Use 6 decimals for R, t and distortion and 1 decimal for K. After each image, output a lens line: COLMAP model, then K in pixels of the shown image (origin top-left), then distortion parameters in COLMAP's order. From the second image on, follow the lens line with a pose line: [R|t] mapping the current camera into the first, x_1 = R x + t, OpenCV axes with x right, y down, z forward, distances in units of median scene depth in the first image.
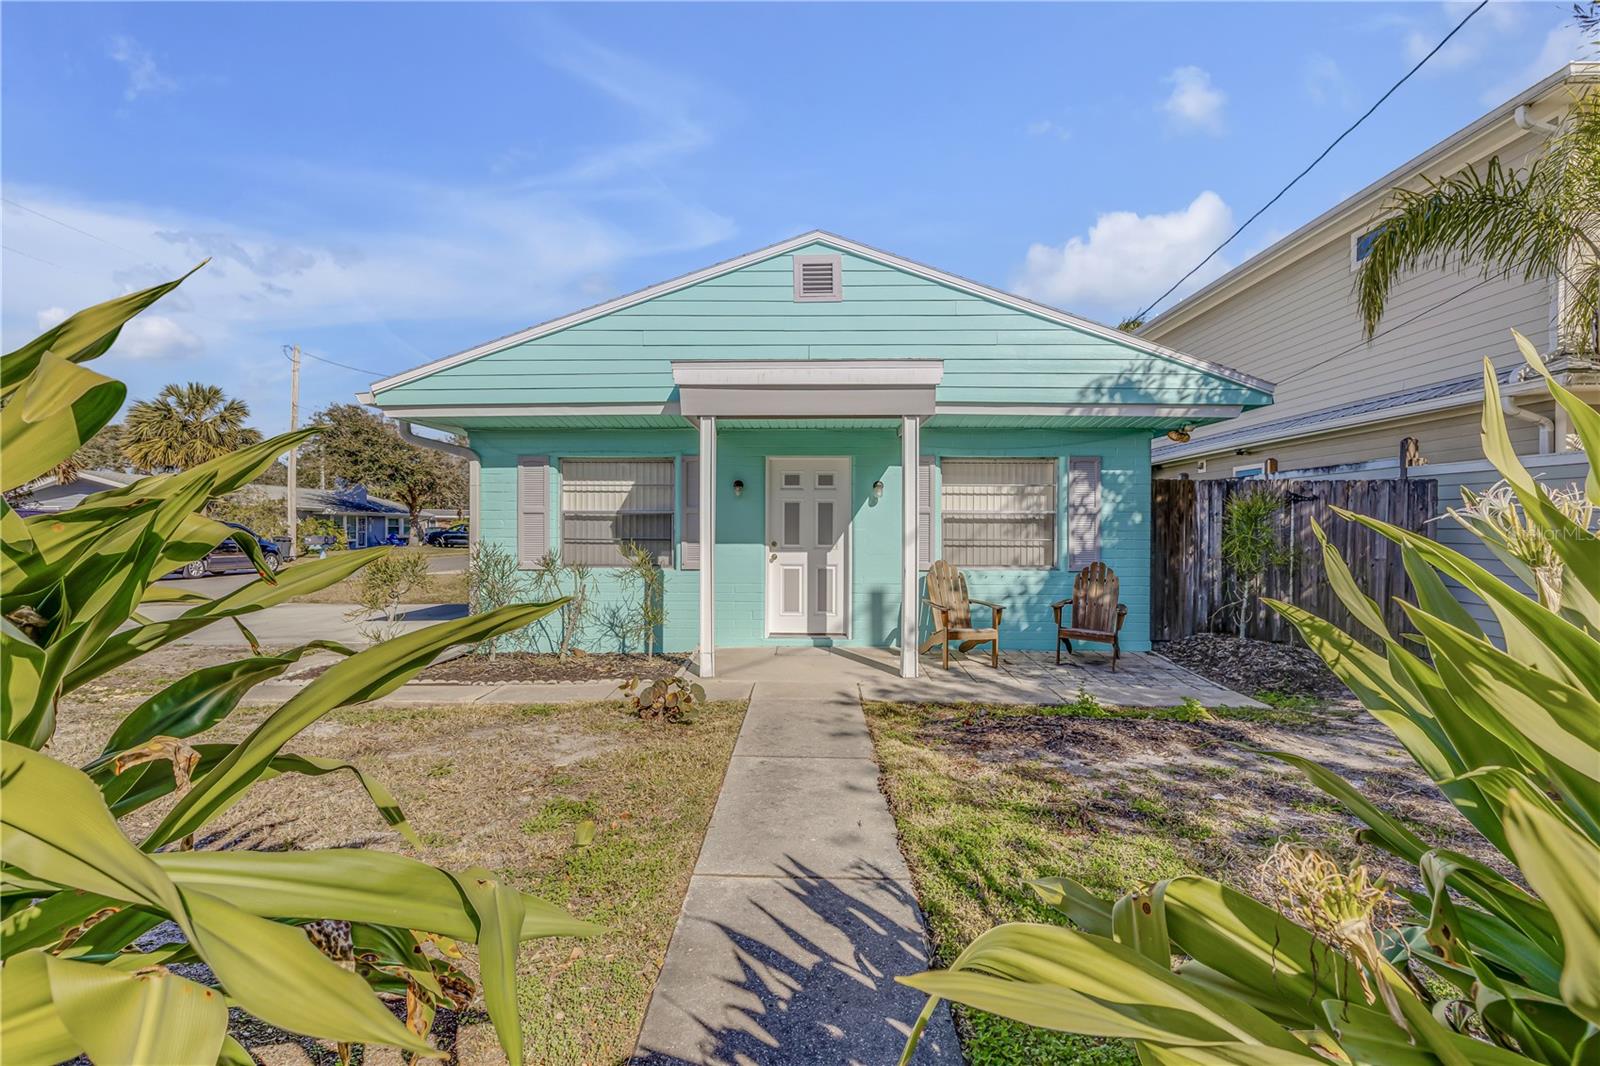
lens RADIAL K [[725.2, 0, 797.0], [0, 725.2, 528.9], [0, 0, 1]] dist [0.005544, -0.000092]
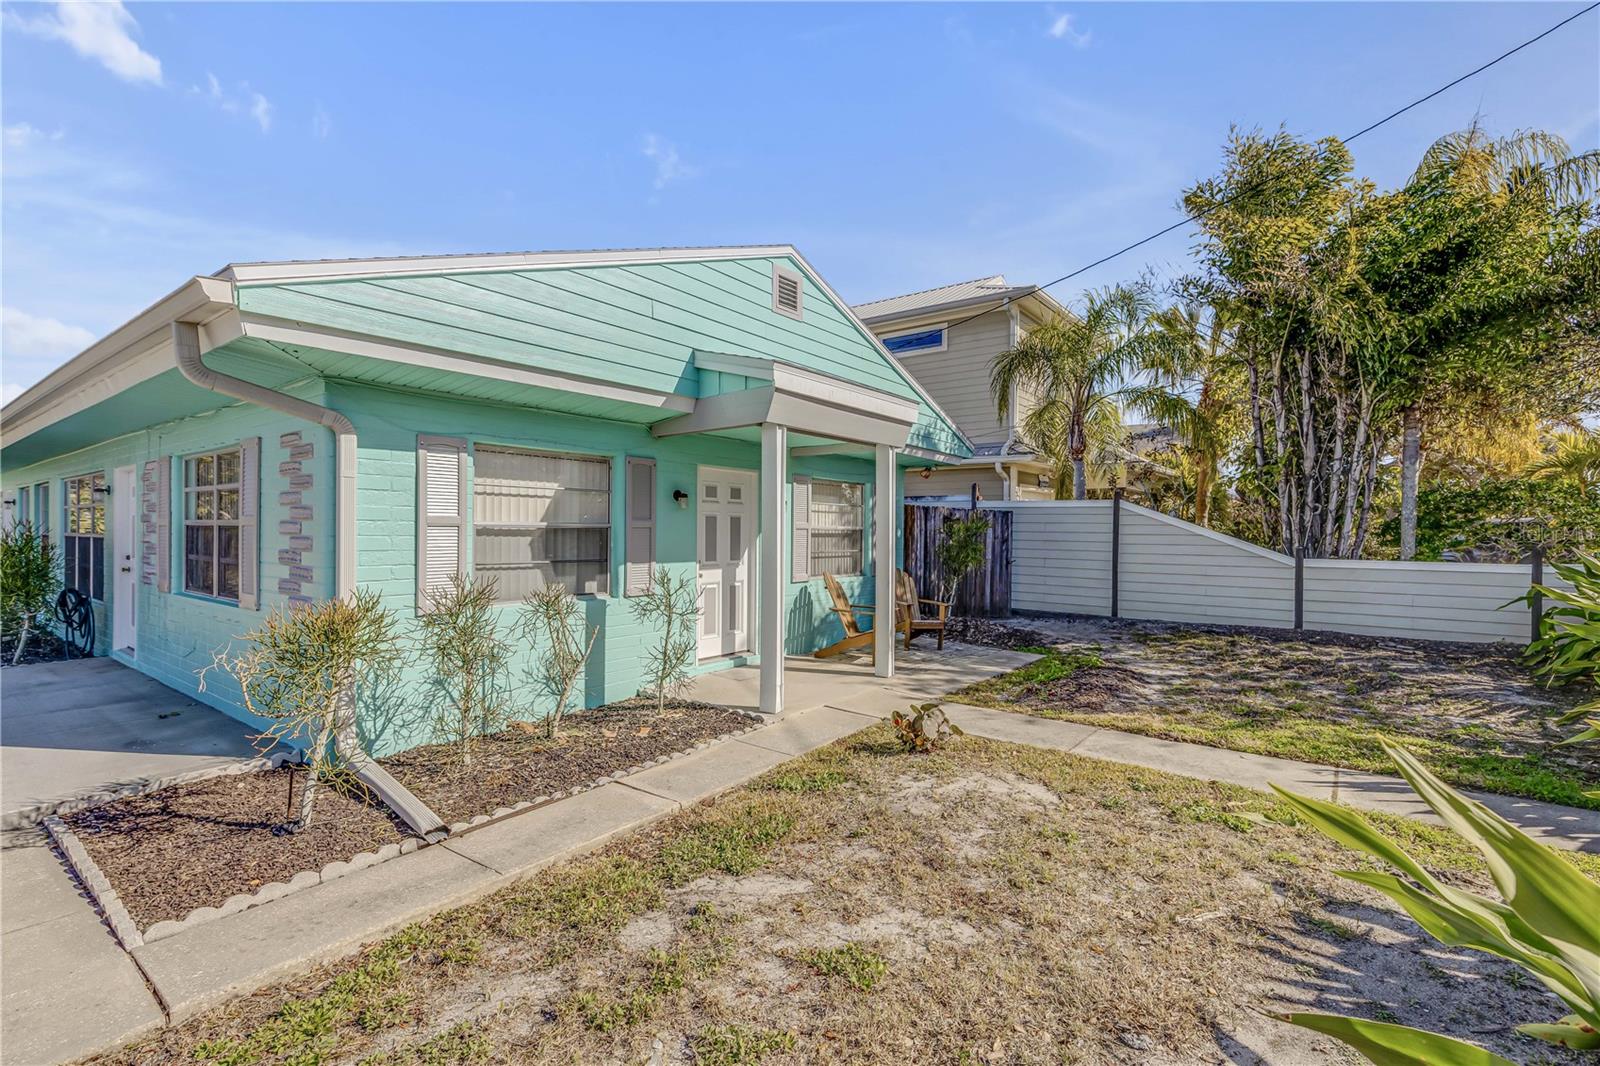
lens RADIAL K [[725.2, 0, 797.0], [0, 725.2, 528.9], [0, 0, 1]] dist [0.005544, -0.000092]
pose [[0.584914, 0.003505, 0.811088, -0.695728], [-0.008285, 0.999964, 0.001654, -0.022464], [-0.811053, -0.007687, 0.584922, 0.369111]]
